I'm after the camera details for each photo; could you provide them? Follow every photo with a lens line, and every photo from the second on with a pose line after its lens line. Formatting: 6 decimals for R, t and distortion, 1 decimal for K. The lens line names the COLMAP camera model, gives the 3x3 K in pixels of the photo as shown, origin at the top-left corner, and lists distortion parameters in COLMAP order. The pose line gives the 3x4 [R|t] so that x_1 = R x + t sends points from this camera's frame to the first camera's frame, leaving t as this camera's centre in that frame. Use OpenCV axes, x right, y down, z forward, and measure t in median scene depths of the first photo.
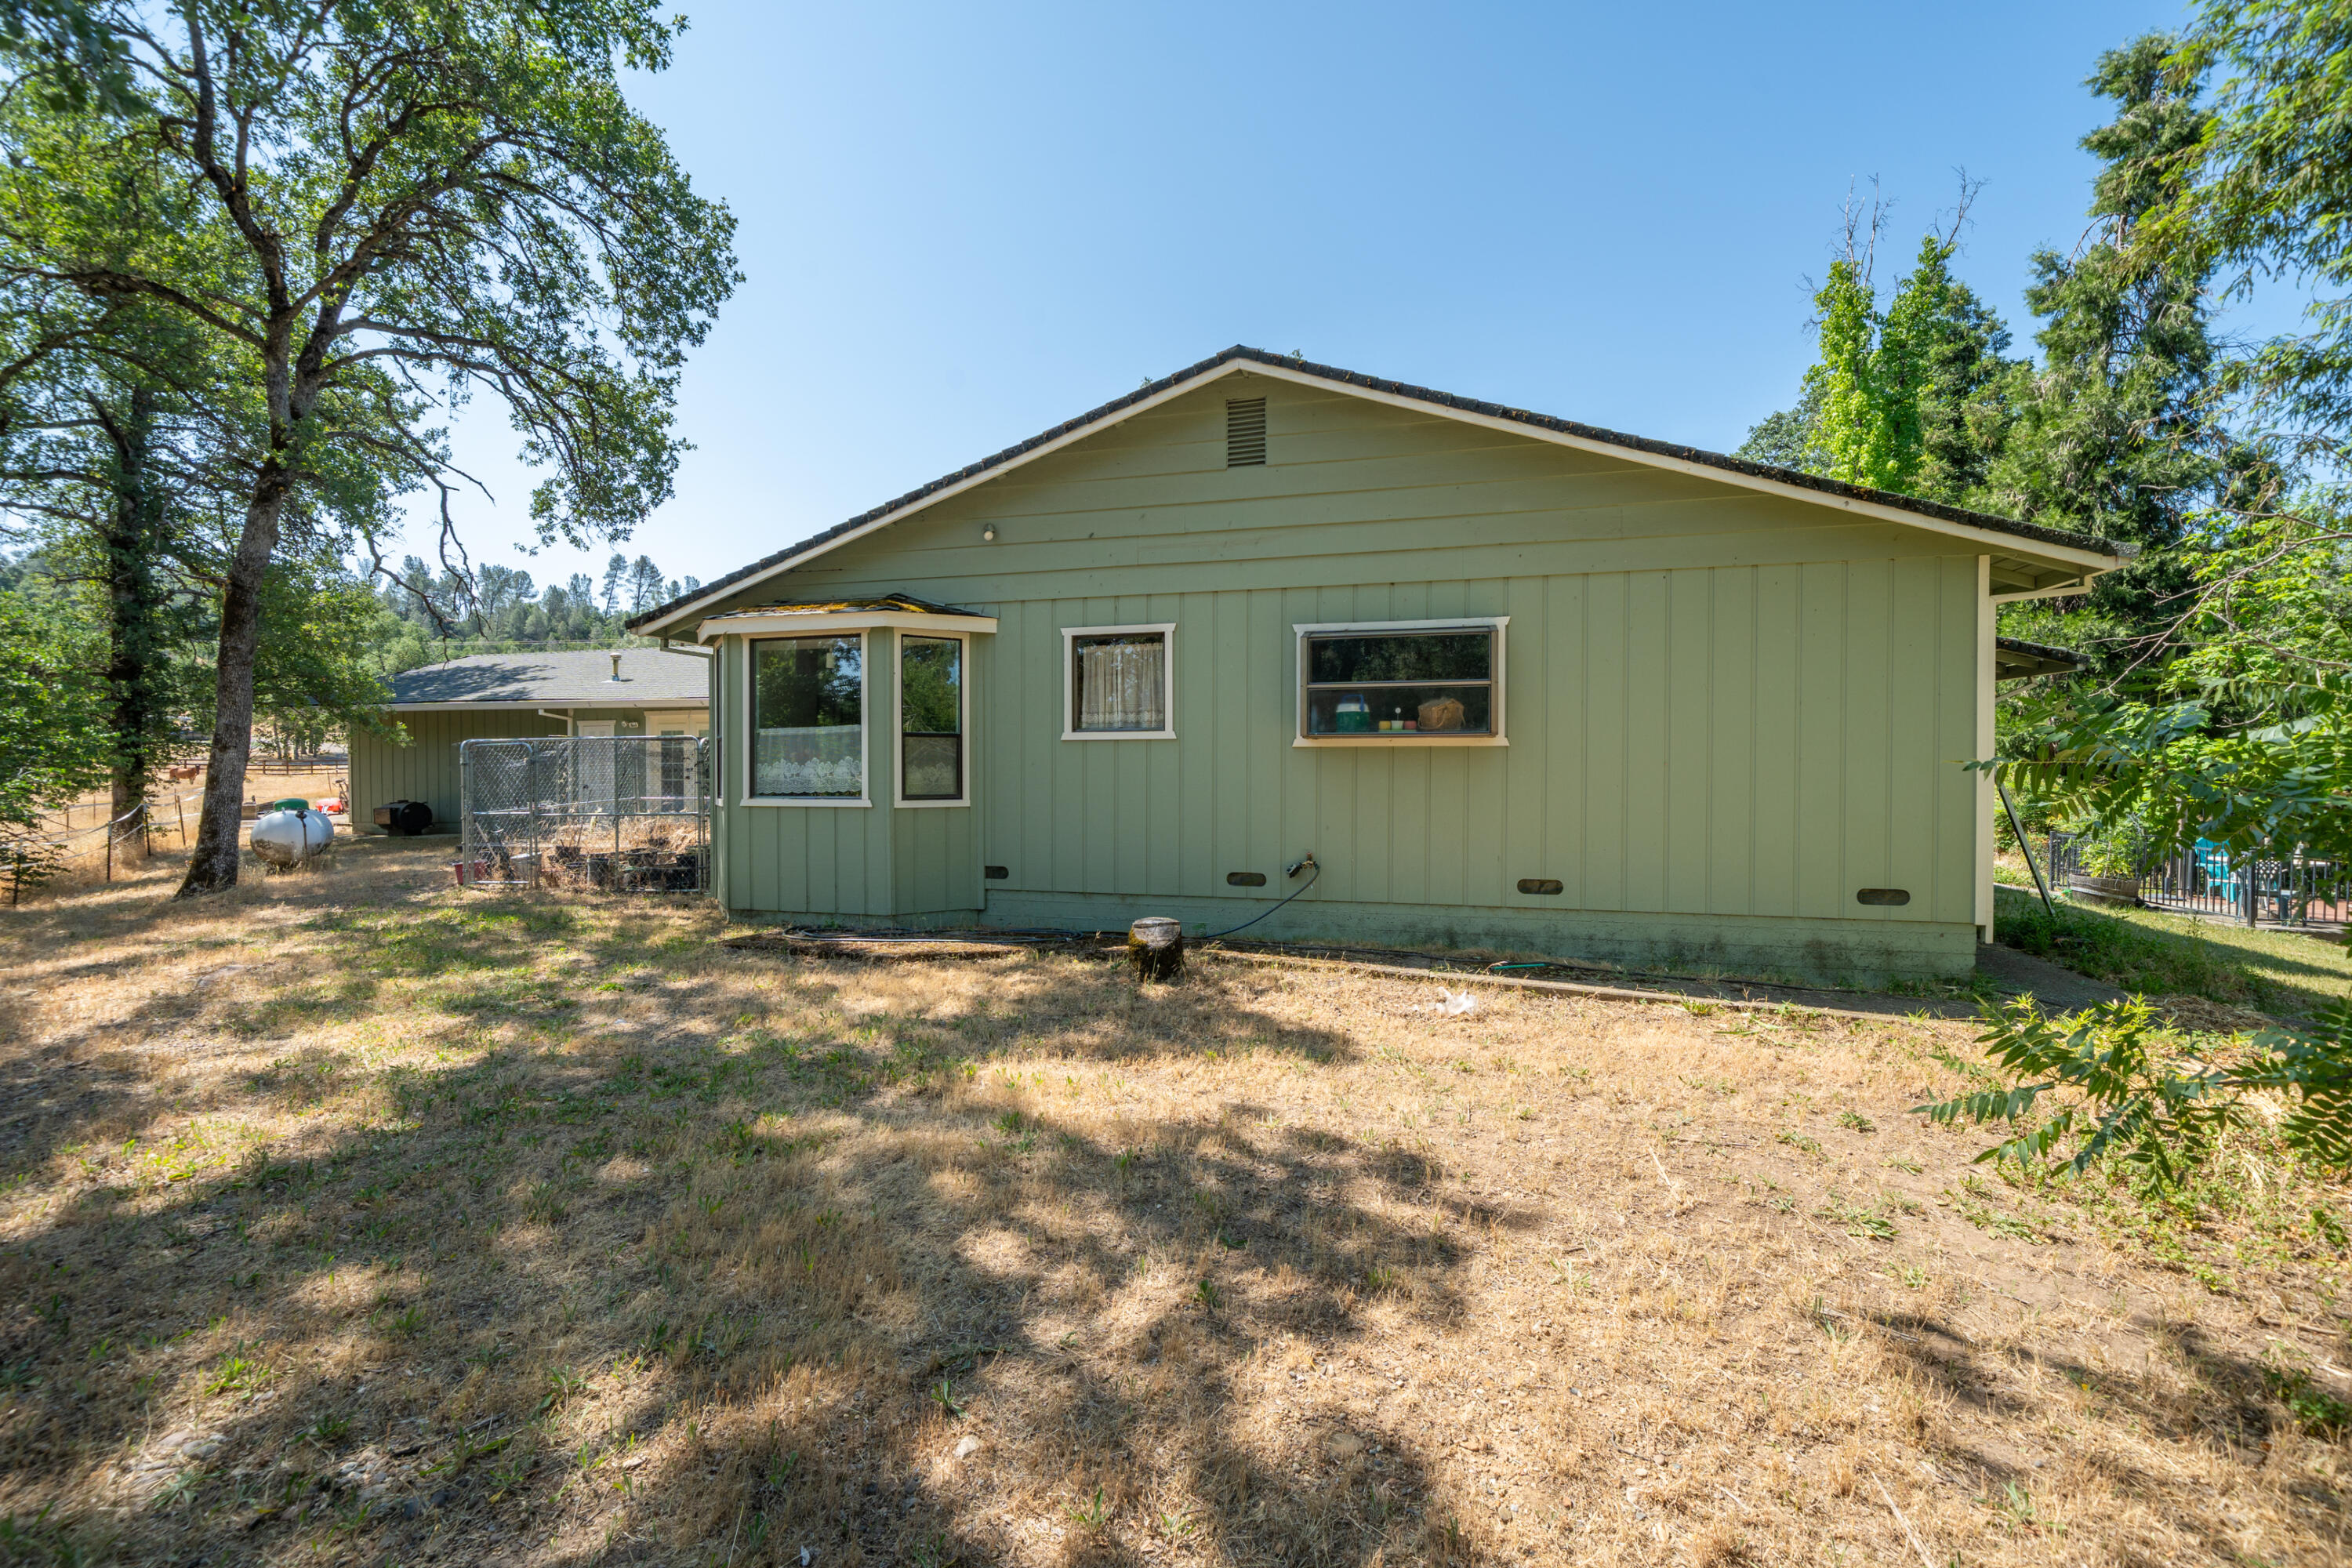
lens RADIAL K [[999.7, 0, 1179.7], [0, 999.7, 779.9], [0, 0, 1]] dist [0.001785, -0.000032]
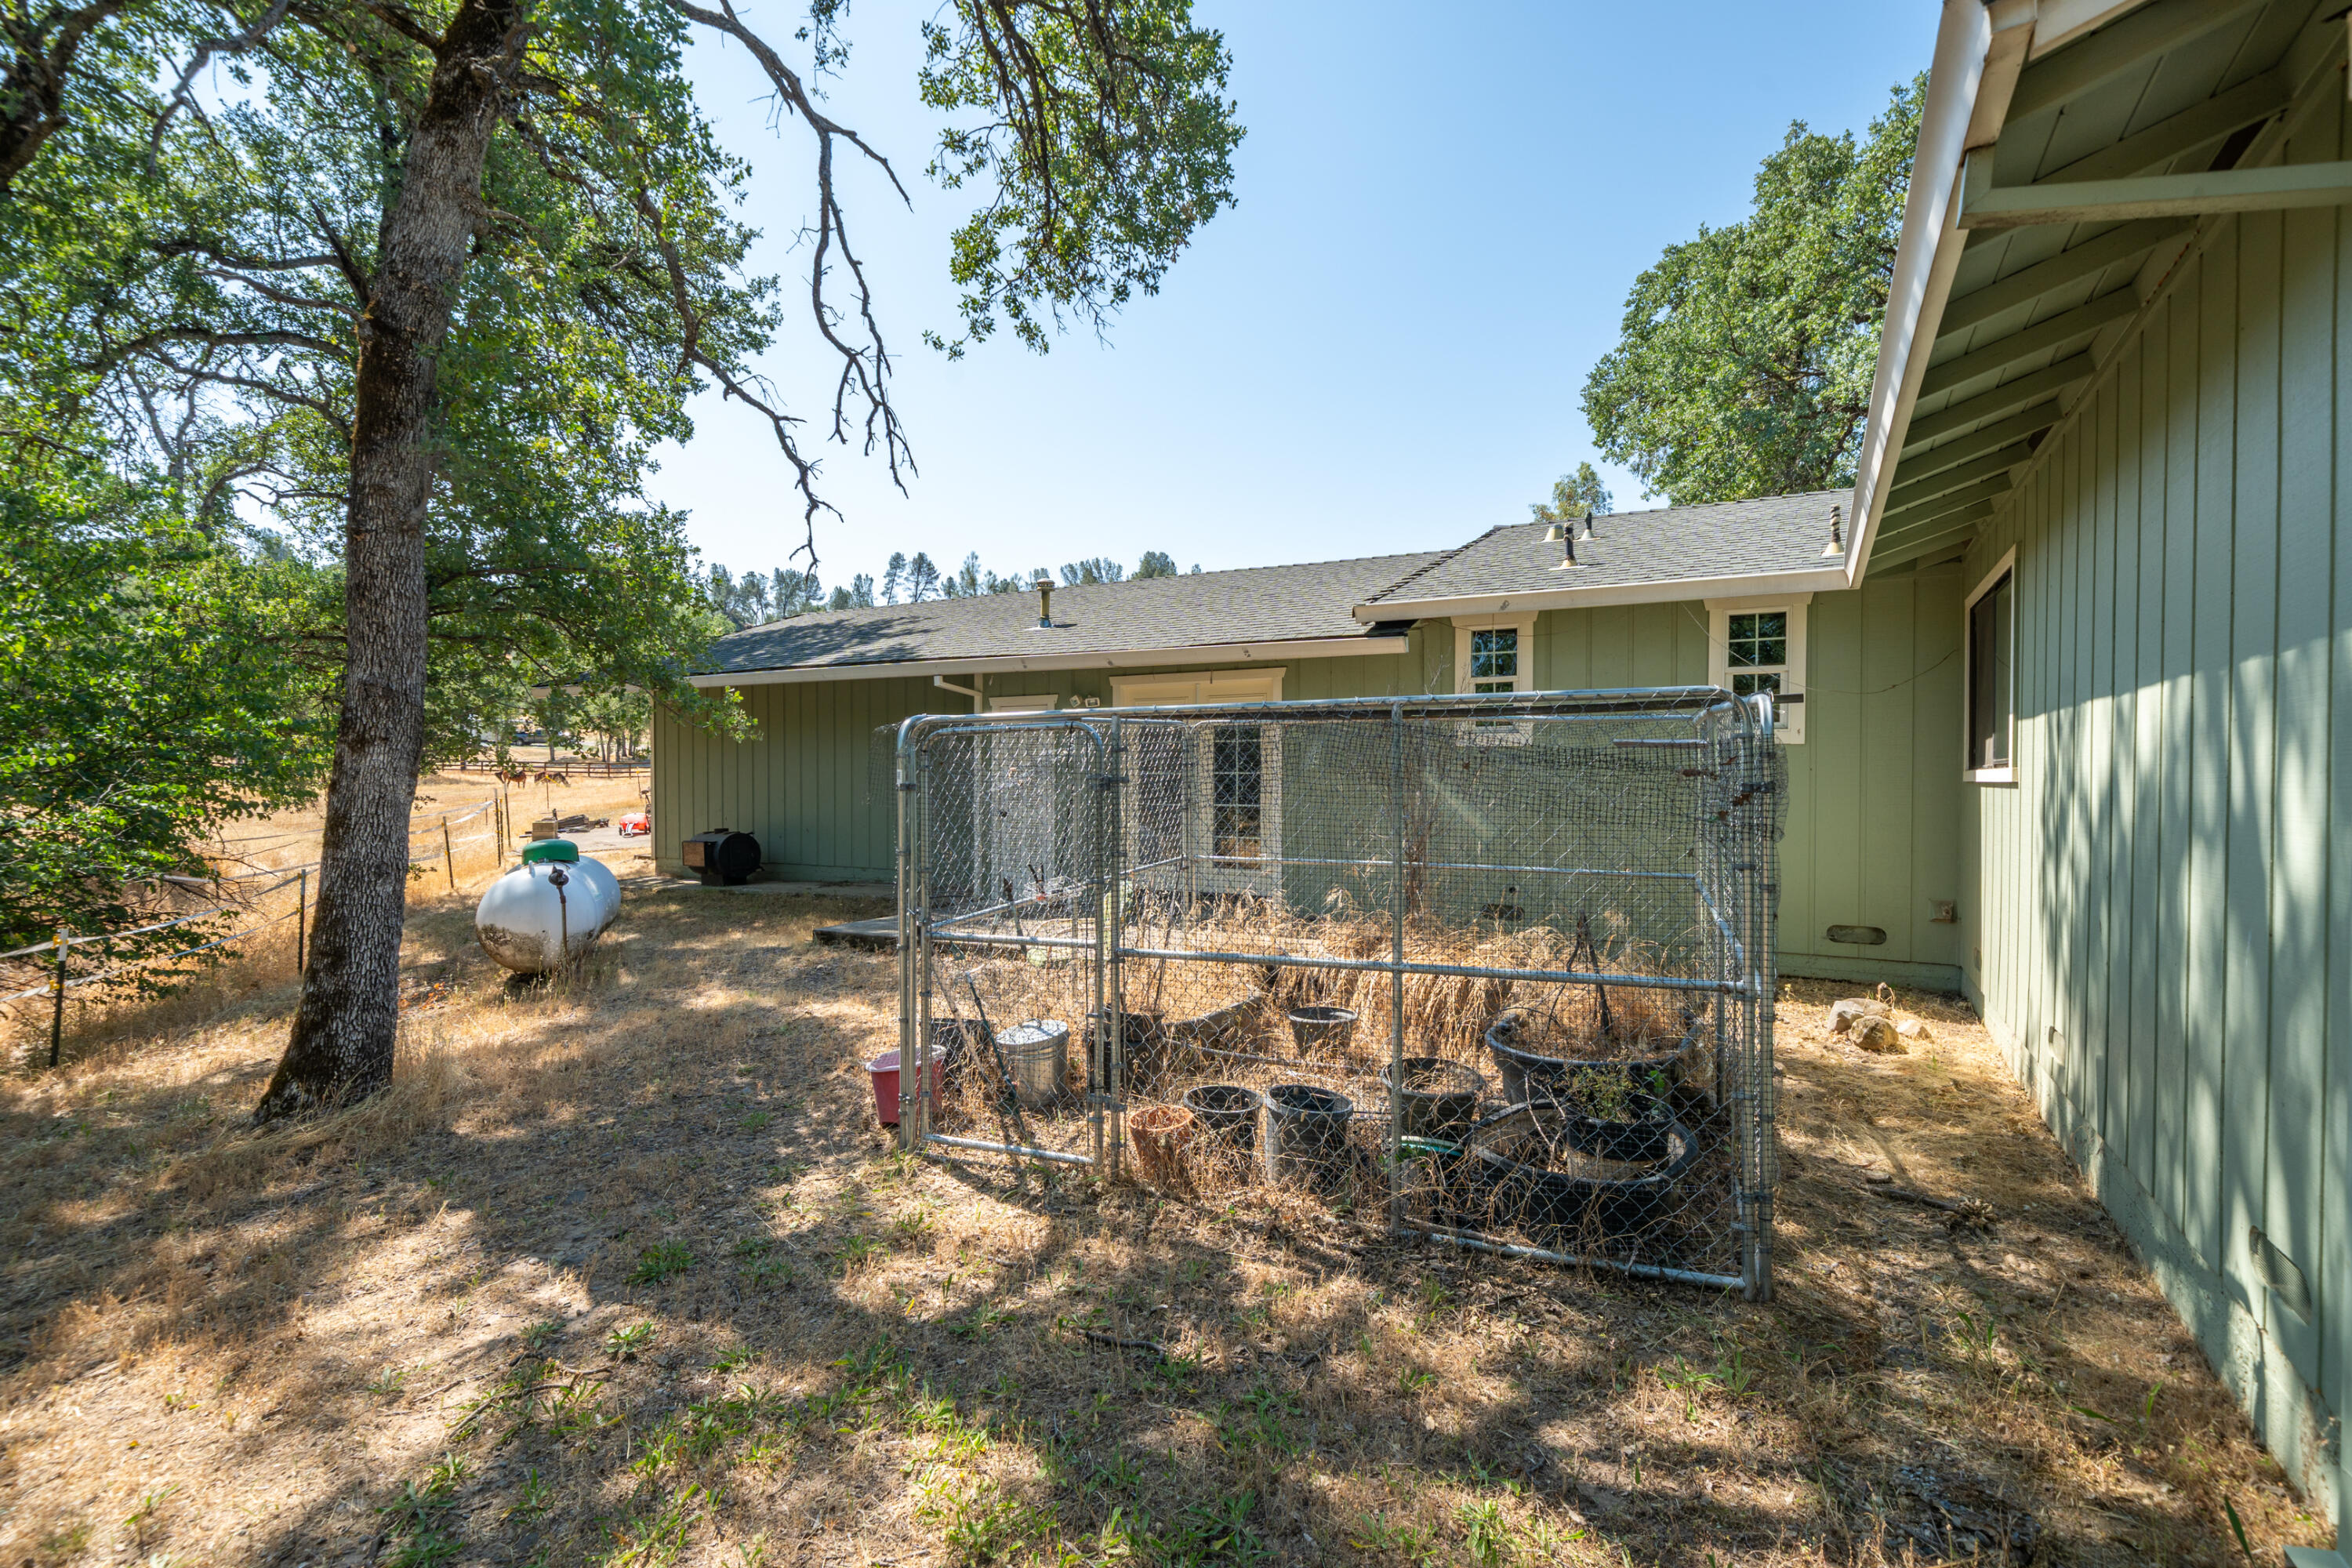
lens RADIAL K [[1089.7, 0, 1173.5], [0, 1089.7, 783.6], [0, 0, 1]] dist [0.002808, 0.000147]
pose [[0.967393, 0.005437, -0.253221, -0.322920], [-0.005438, 0.999985, 0.000696, -0.010772], [0.253221, 0.000704, 0.967408, 0.402520]]
